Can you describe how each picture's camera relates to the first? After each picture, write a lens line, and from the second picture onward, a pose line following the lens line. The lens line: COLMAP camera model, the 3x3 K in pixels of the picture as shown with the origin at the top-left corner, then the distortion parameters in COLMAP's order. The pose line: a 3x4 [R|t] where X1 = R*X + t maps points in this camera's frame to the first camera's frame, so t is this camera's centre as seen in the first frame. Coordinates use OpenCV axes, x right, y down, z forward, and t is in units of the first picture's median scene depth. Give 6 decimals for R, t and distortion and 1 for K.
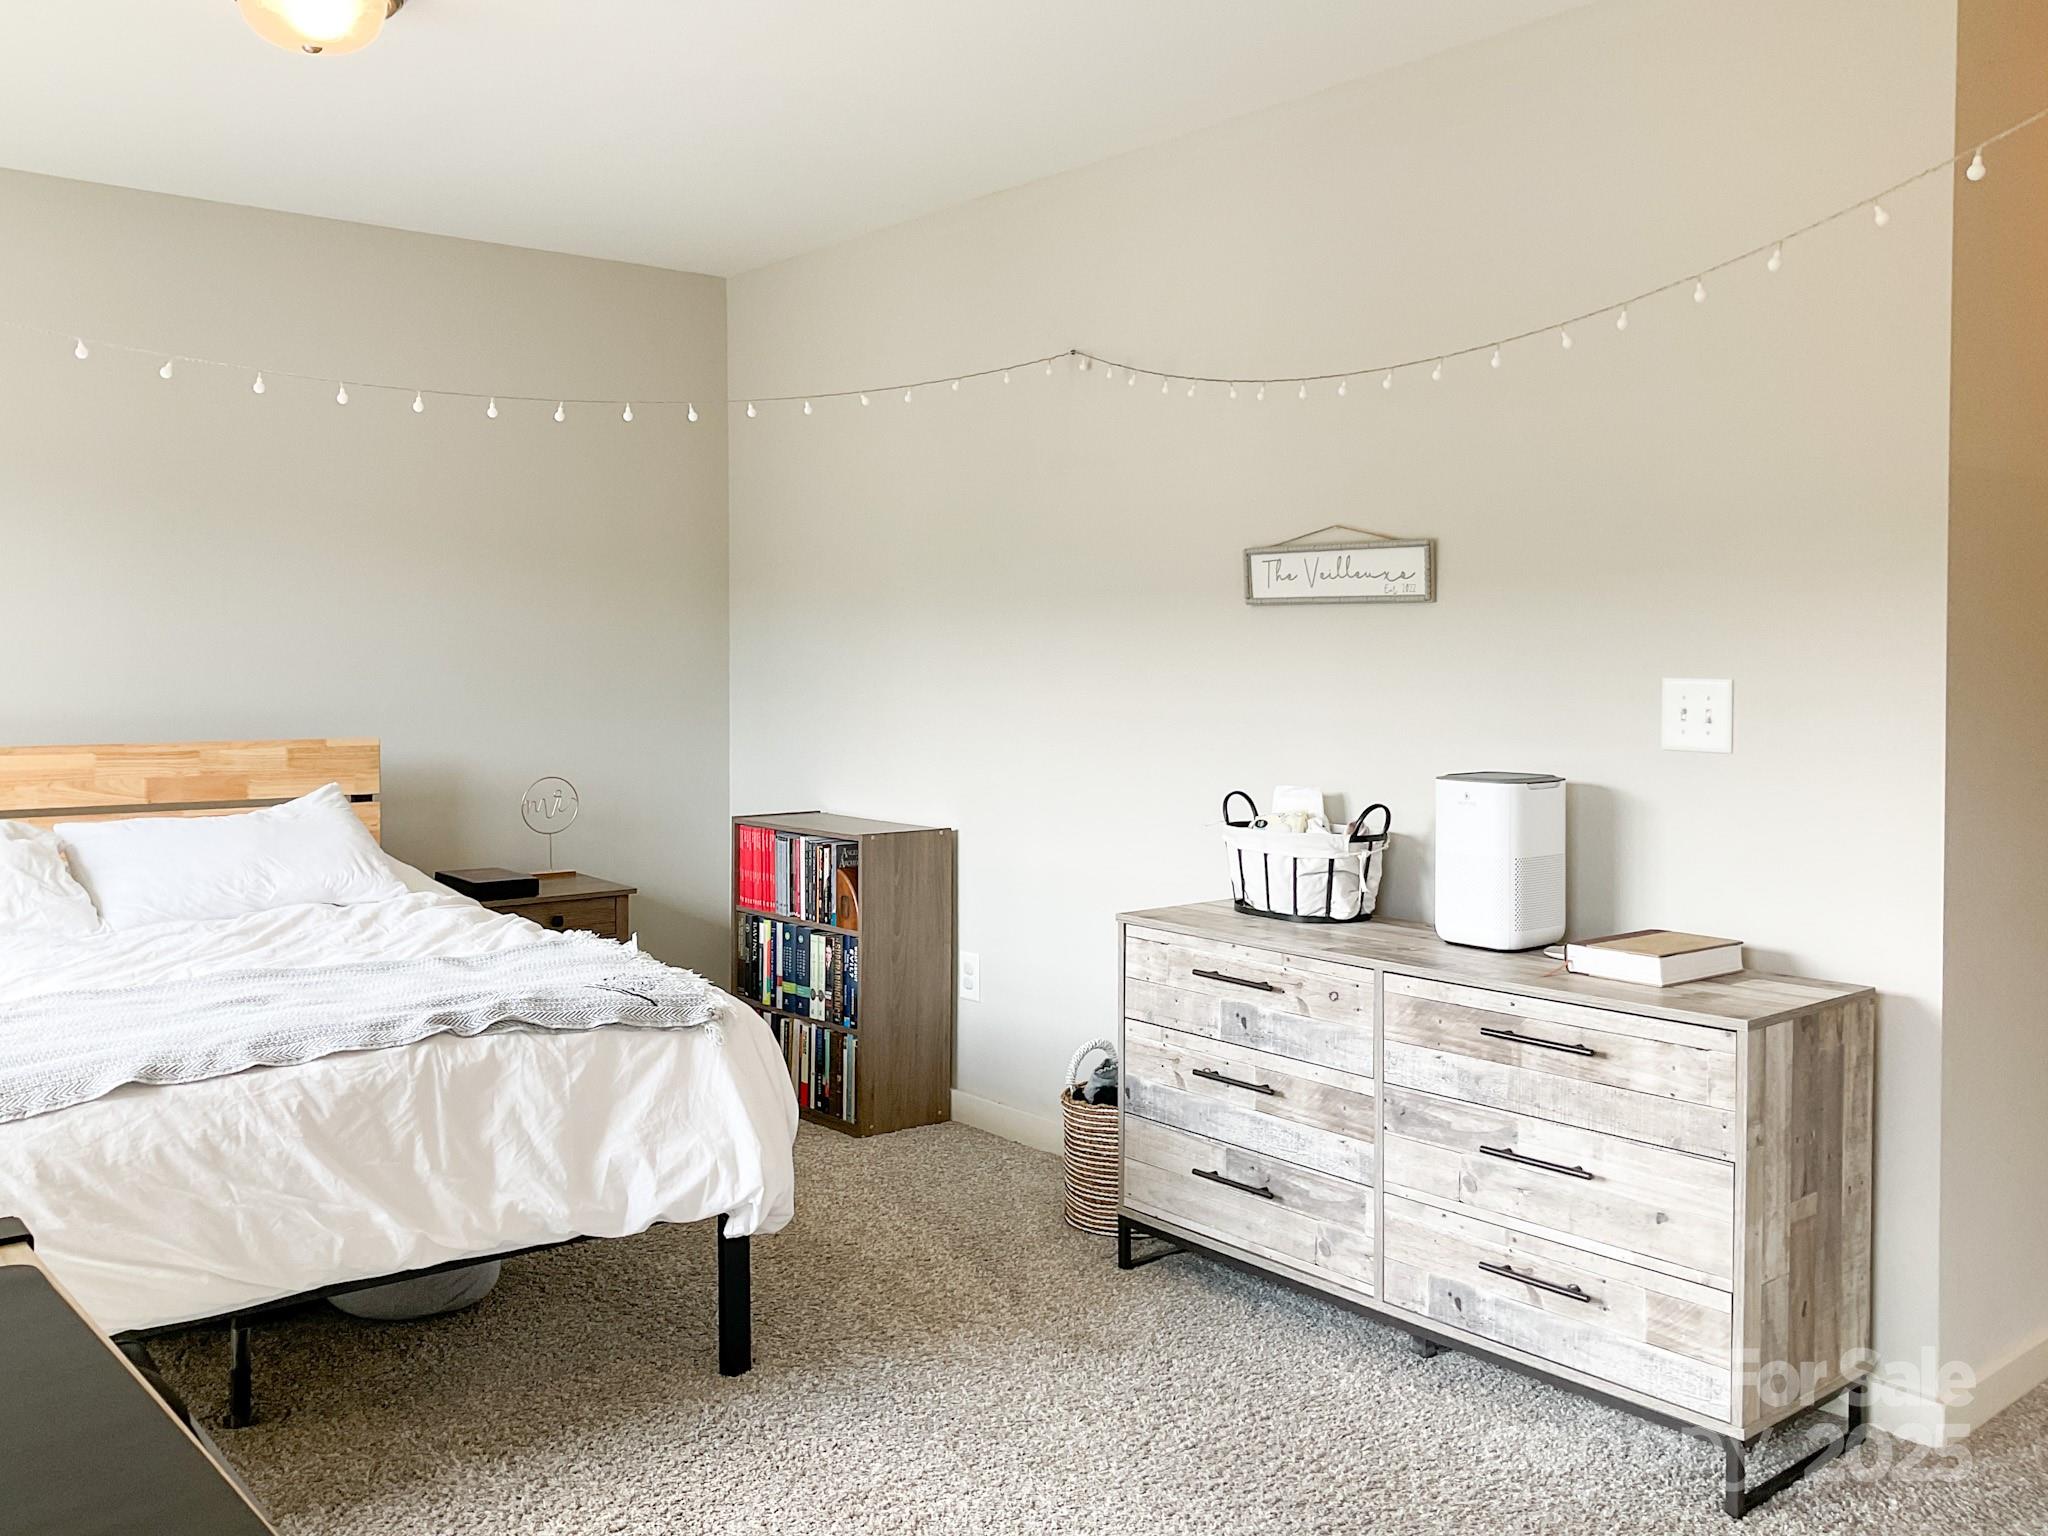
lens RADIAL K [[1756.3, 0, 1024.0], [0, 1756.3, 768.0], [0, 0, 1]] dist [-0.006335, -0.003912]
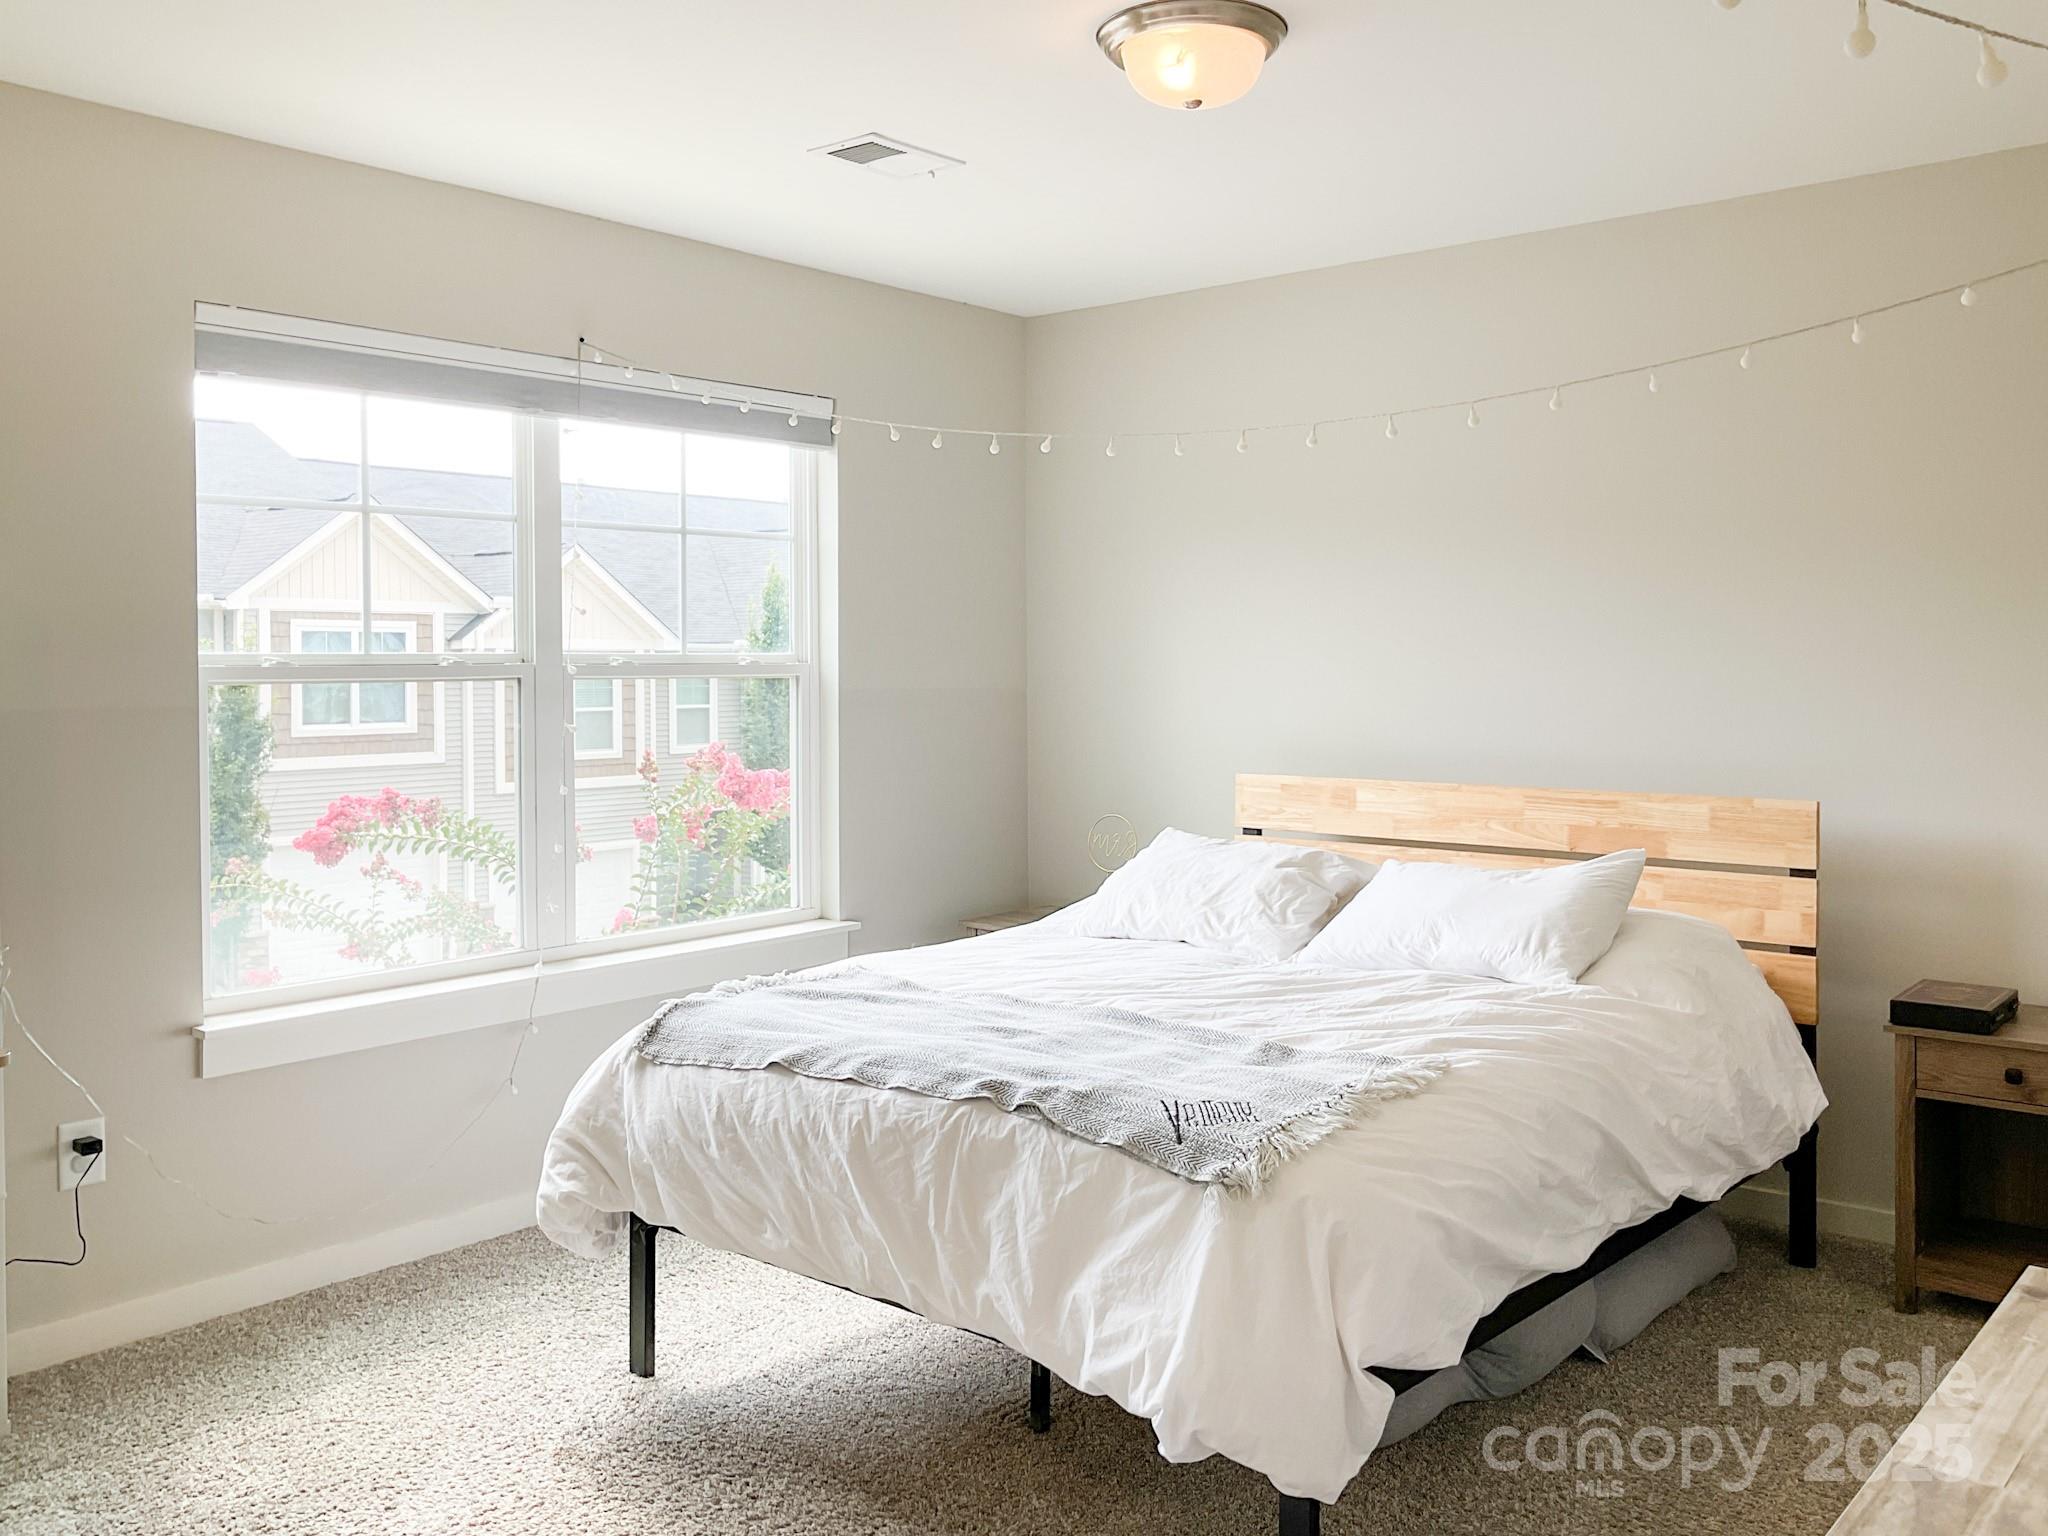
lens RADIAL K [[1756.3, 0, 1024.0], [0, 1756.3, 768.0], [0, 0, 1]] dist [-0.006335, -0.003912]
pose [[0.177282, 0.051926, -0.982789, 0.678171], [-0.062384, 0.997192, 0.041434, -0.080634], [0.982181, 0.053965, 0.180023, 0.913374]]
